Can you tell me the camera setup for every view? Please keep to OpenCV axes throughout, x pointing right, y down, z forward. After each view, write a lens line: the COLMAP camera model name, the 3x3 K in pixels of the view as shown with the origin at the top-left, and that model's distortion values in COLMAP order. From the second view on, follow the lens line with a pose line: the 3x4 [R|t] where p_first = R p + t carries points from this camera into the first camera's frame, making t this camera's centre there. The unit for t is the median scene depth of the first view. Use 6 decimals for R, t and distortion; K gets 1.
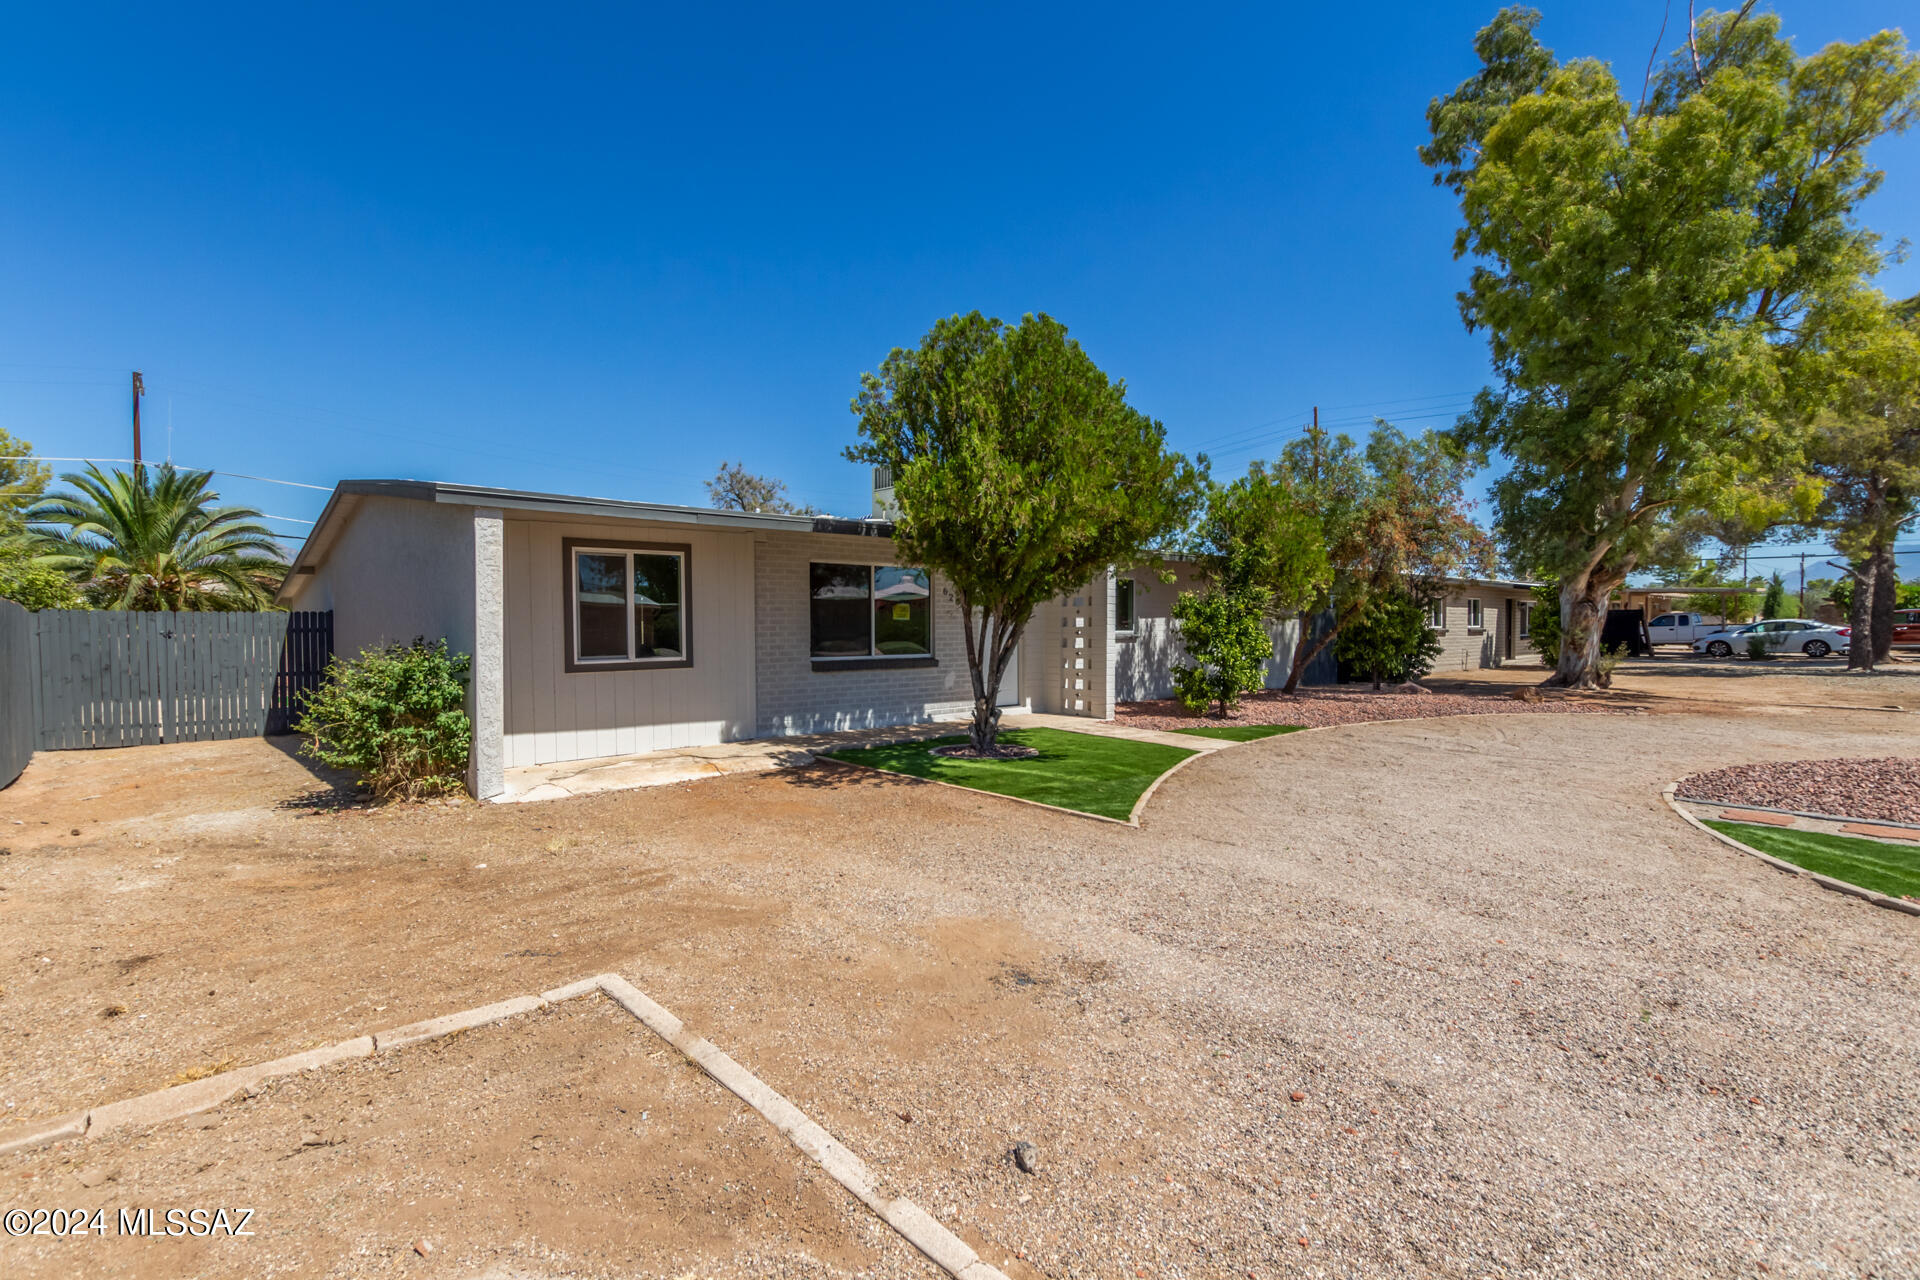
lens RADIAL K [[901.1, 0, 960.5], [0, 901.1, 635.9], [0, 0, 1]] dist [-0.005287, 0.000673]
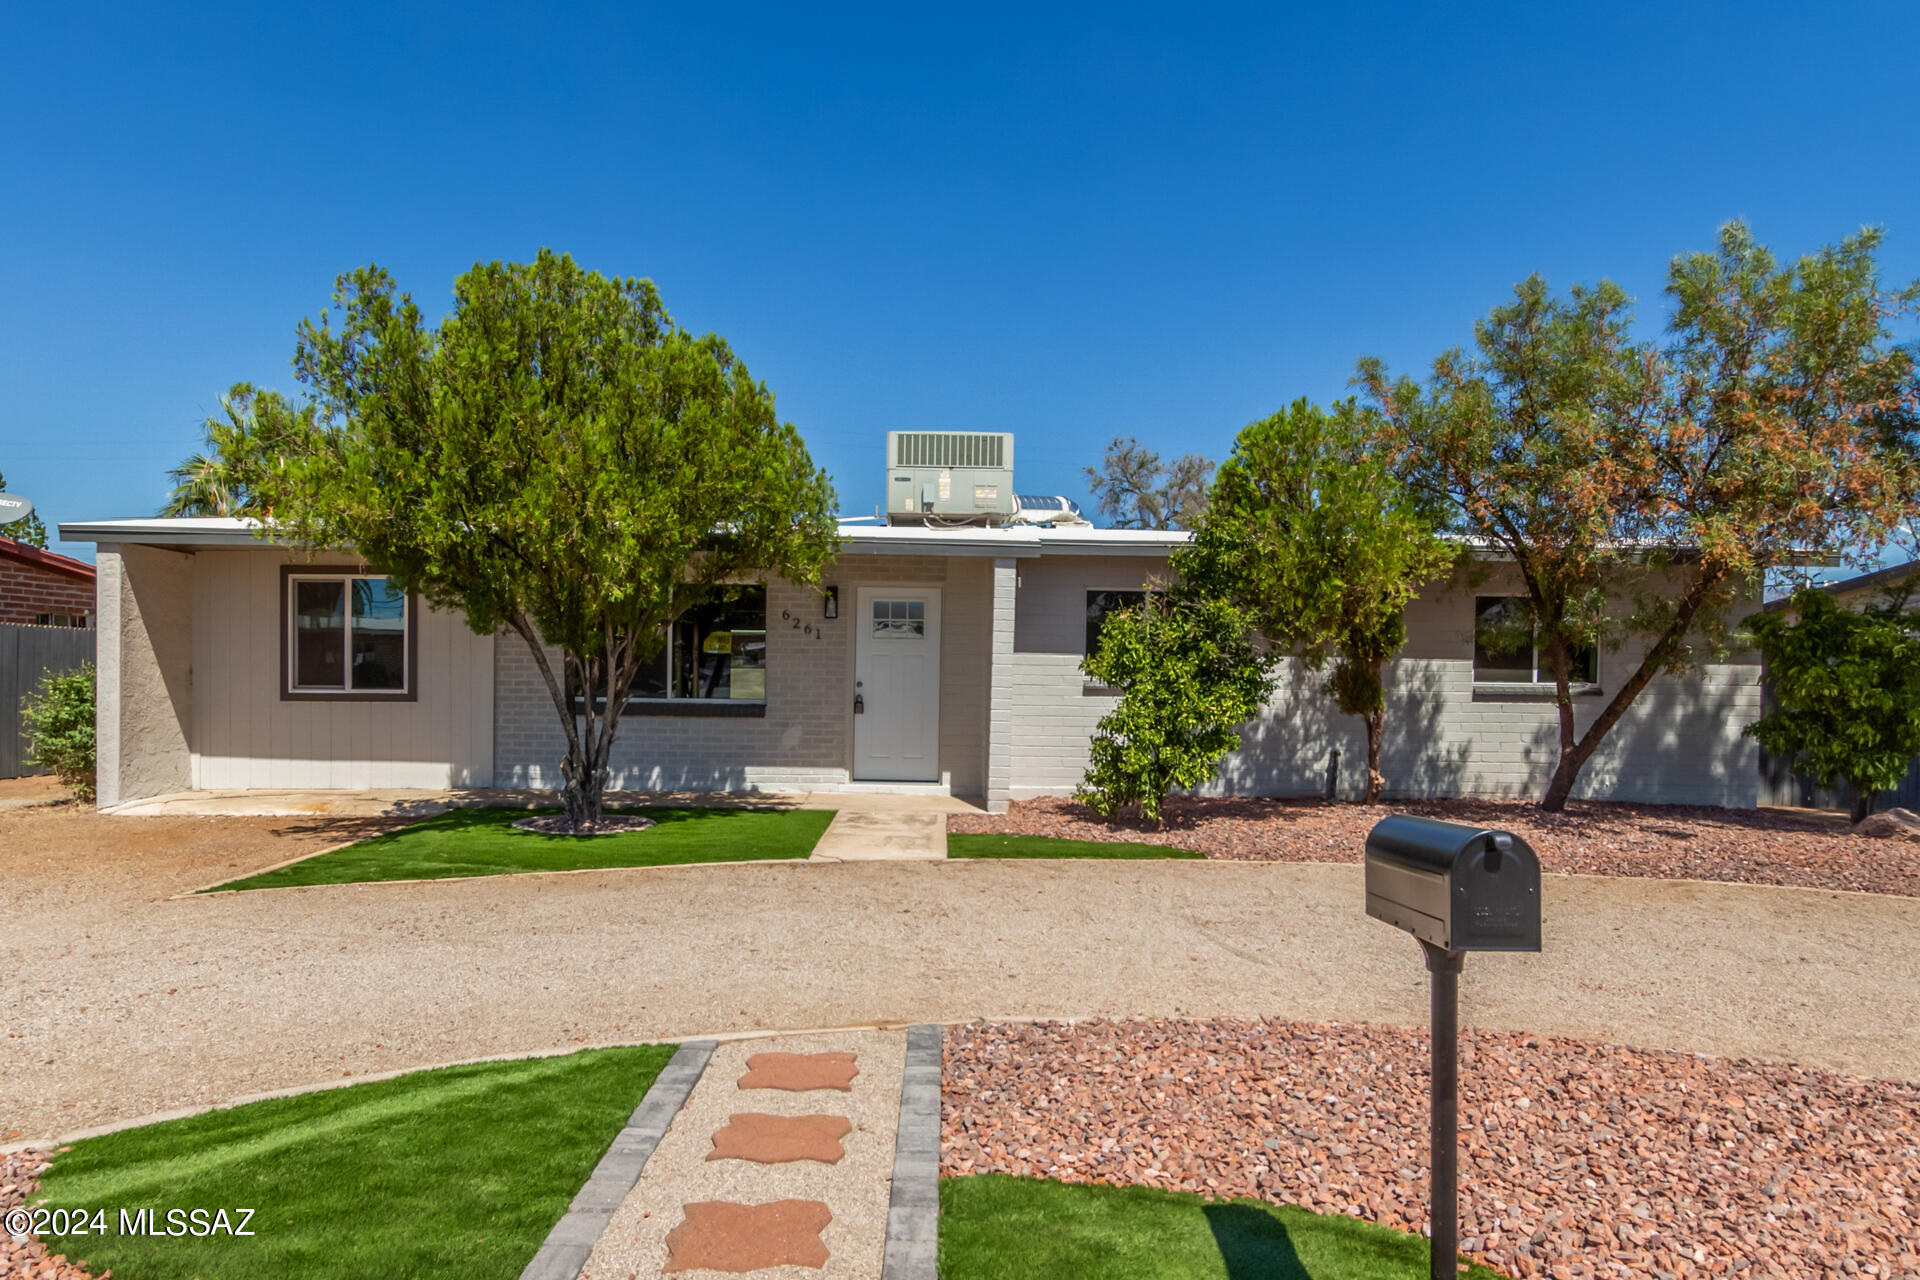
lens RADIAL K [[901.1, 0, 959.9], [0, 901.1, 637.8], [0, 0, 1]] dist [-0.005287, 0.000673]
pose [[0.732314, 0.010224, -0.680891, 0.722372], [-0.021335, 0.999741, -0.007935, -0.033862], [0.680633, 0.020338, 0.732342, 0.712325]]
